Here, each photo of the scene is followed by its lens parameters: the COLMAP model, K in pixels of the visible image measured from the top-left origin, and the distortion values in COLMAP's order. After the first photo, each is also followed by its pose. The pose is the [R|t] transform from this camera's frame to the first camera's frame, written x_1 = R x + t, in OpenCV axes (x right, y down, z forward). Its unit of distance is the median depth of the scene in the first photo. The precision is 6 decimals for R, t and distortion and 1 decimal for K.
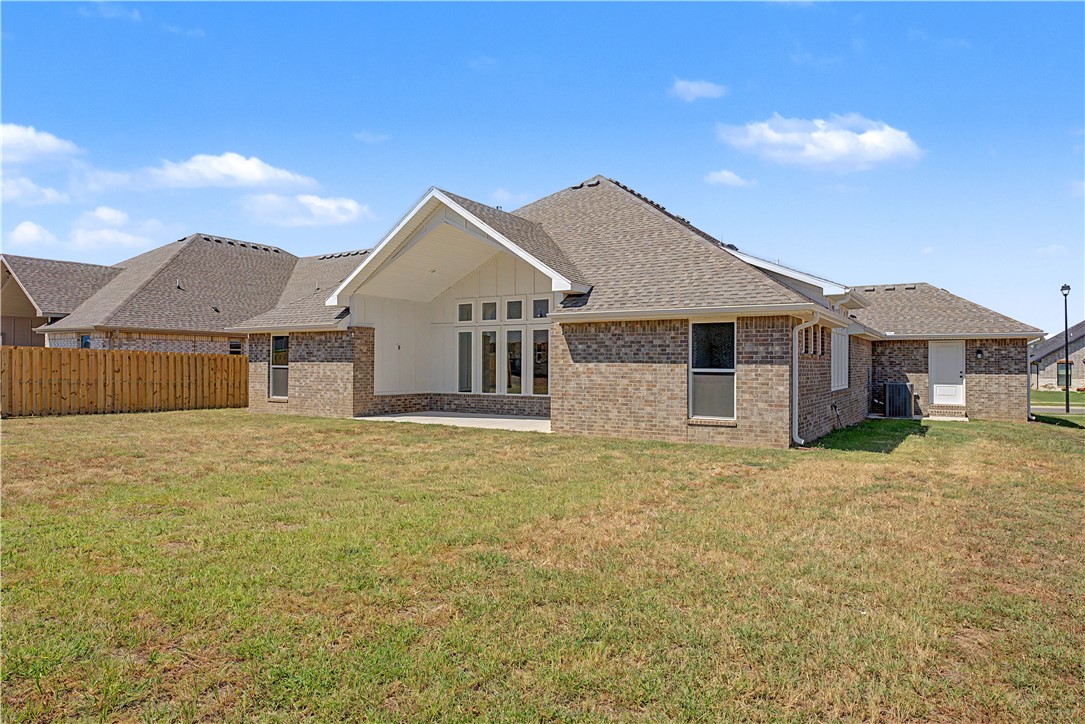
lens RADIAL K [[682.4, 0, 543.3], [0, 682.4, 354.1], [0, 0, 1]] dist [-0.042587, -0.000177]
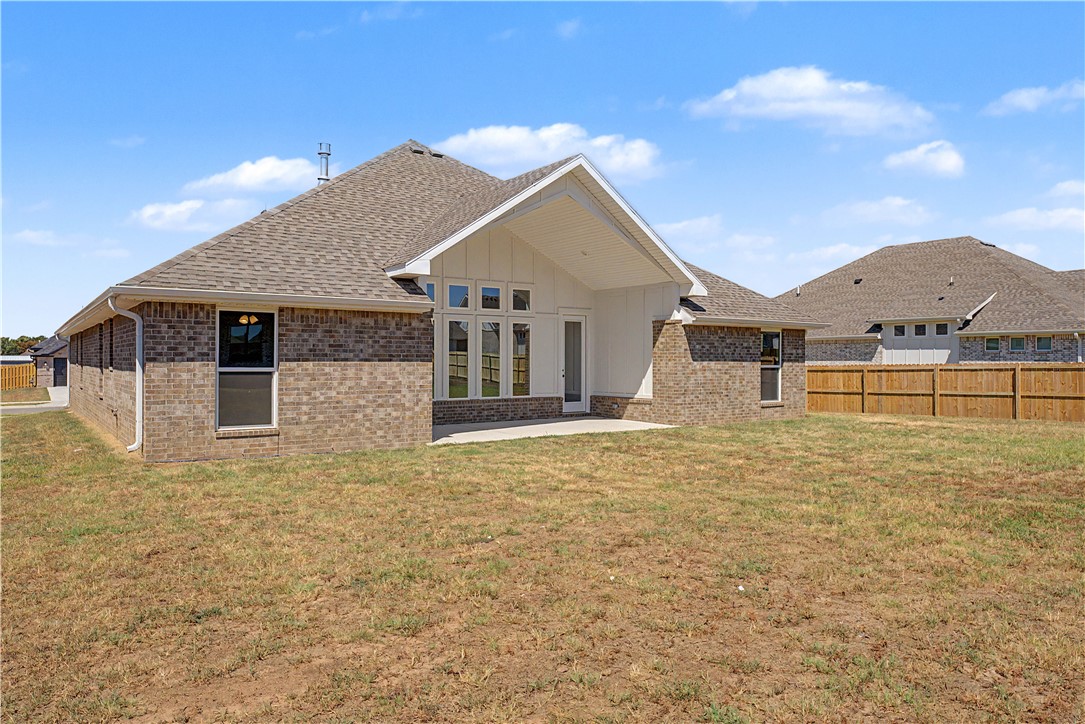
lens RADIAL K [[771.9, 0, 542.3], [0, 771.9, 359.4], [0, 0, 1]] dist [0.055175, 0.000495]
pose [[0.342344, -0.000727, 0.939574, -0.955755], [-0.011840, 0.999917, 0.005087, 0.005161], [-0.939500, -0.012866, 0.342307, 0.626486]]
